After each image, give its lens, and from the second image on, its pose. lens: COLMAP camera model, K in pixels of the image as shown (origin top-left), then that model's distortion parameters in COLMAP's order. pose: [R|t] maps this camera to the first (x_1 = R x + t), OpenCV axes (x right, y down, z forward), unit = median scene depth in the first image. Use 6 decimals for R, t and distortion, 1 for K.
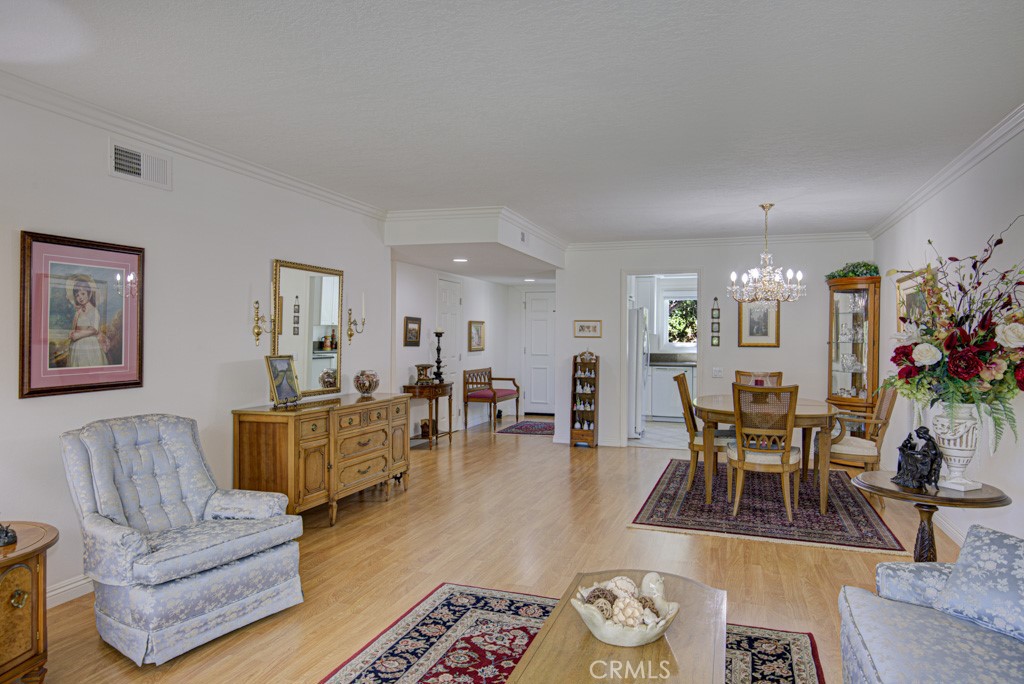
lens RADIAL K [[657.8, 0, 511.1], [0, 657.8, 341.2], [0, 0, 1]] dist [-0.003265, 0.000541]
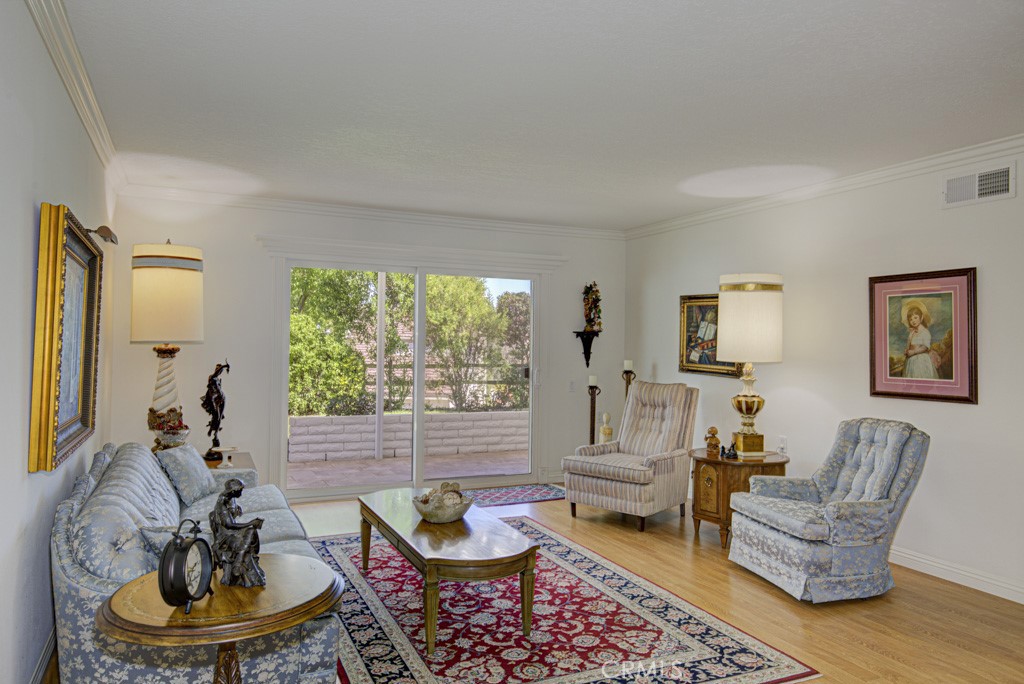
lens RADIAL K [[684.4, 0, 510.2], [0, 684.4, 339.6], [0, 0, 1]] dist [-0.018700, 0.004174]
pose [[-0.715834, -0.007956, -0.698225, 0.768473], [-0.016914, 0.999839, 0.005947, -0.027314], [0.698065, 0.016067, -0.715854, 1.395082]]
